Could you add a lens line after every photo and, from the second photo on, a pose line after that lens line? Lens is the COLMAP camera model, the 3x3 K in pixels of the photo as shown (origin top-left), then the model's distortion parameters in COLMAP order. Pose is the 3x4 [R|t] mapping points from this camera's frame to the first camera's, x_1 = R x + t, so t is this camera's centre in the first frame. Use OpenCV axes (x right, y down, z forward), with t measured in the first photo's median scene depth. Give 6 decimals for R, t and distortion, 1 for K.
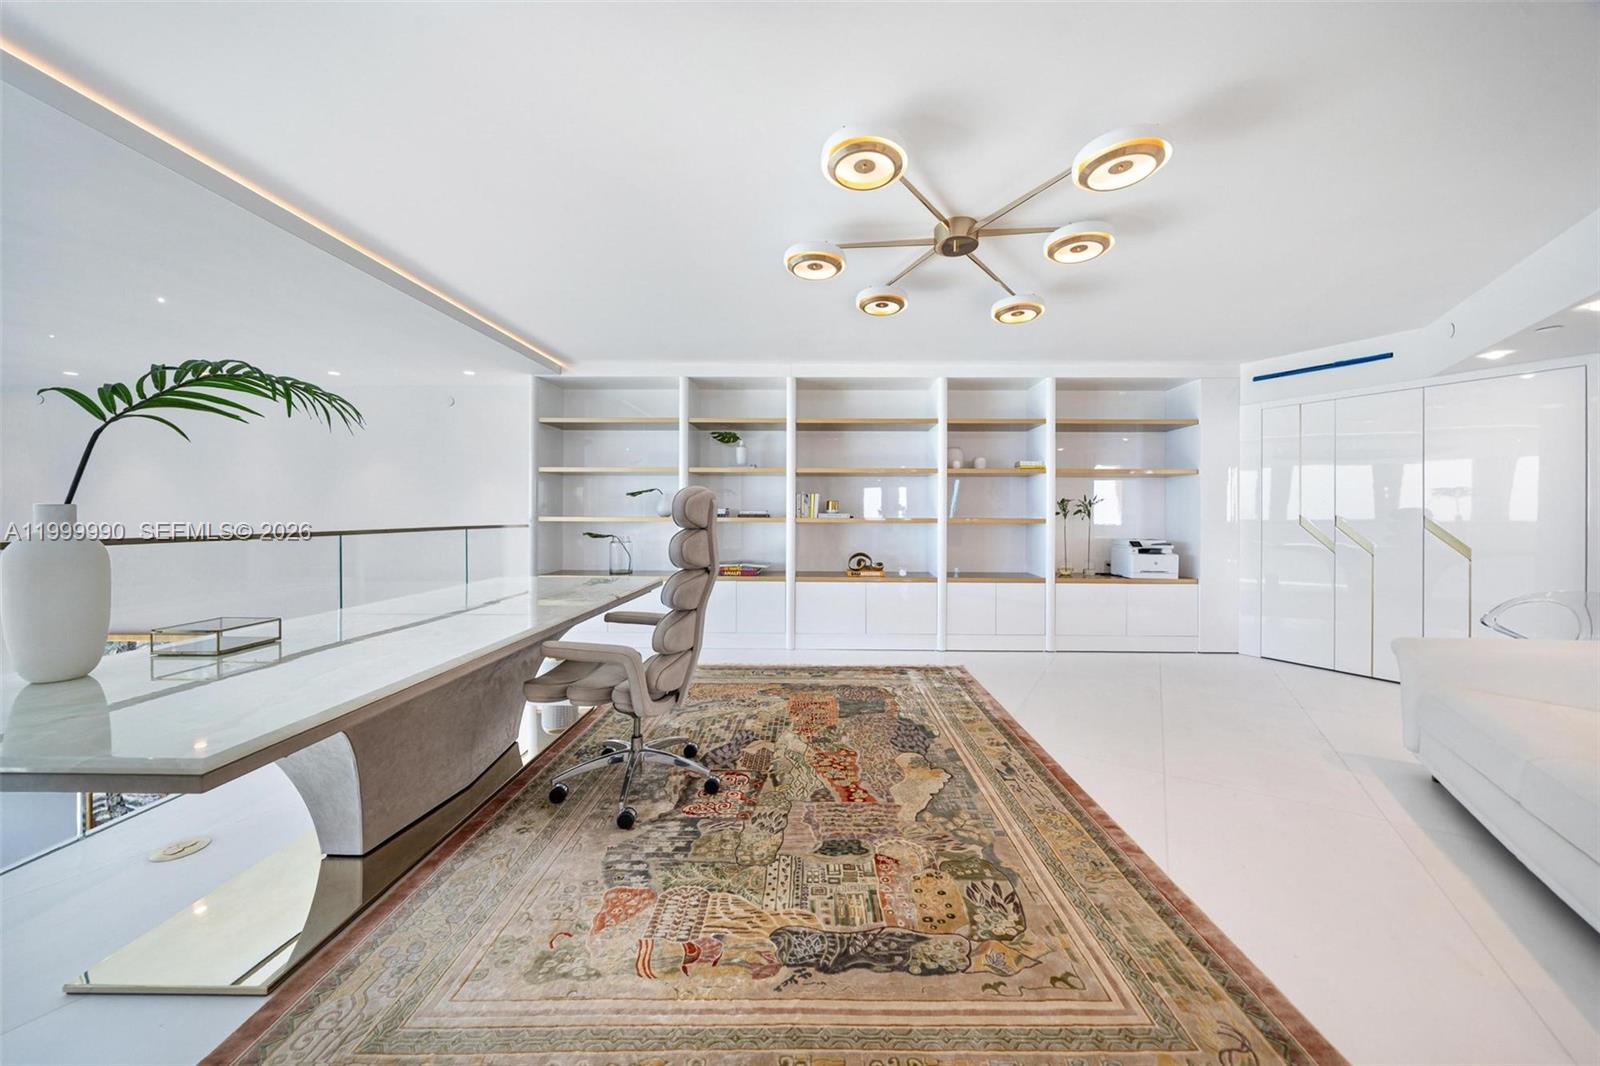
lens RADIAL K [[556.7, 0, 807.0], [0, 556.7, 526.3], [0, 0, 1]] dist [-0.005241, 0.000032]
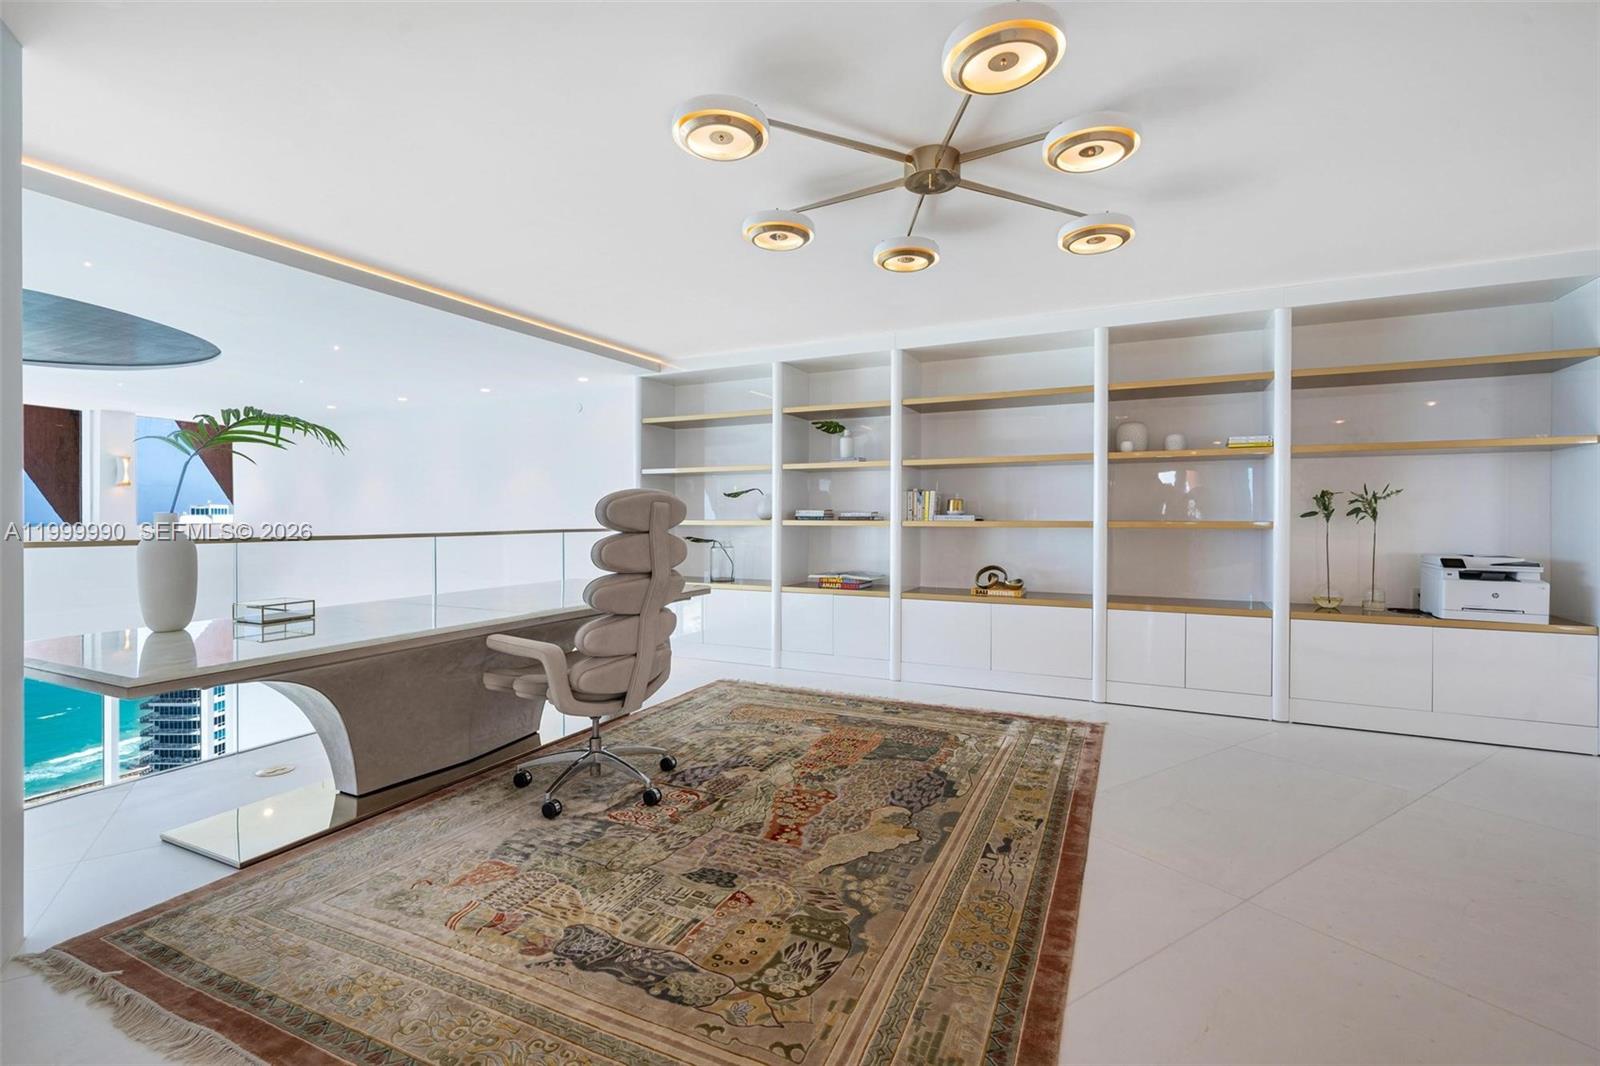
lens RADIAL K [[694.9, 0, 793.7], [0, 694.9, 533.8], [0, 0, 1]] dist [0.000183, 0.000134]
pose [[0.907669, 0.006452, -0.419637, 0.394822], [-0.005002, 0.999977, 0.004556, -0.000107], [0.419656, -0.002036, 0.907681, 0.003490]]
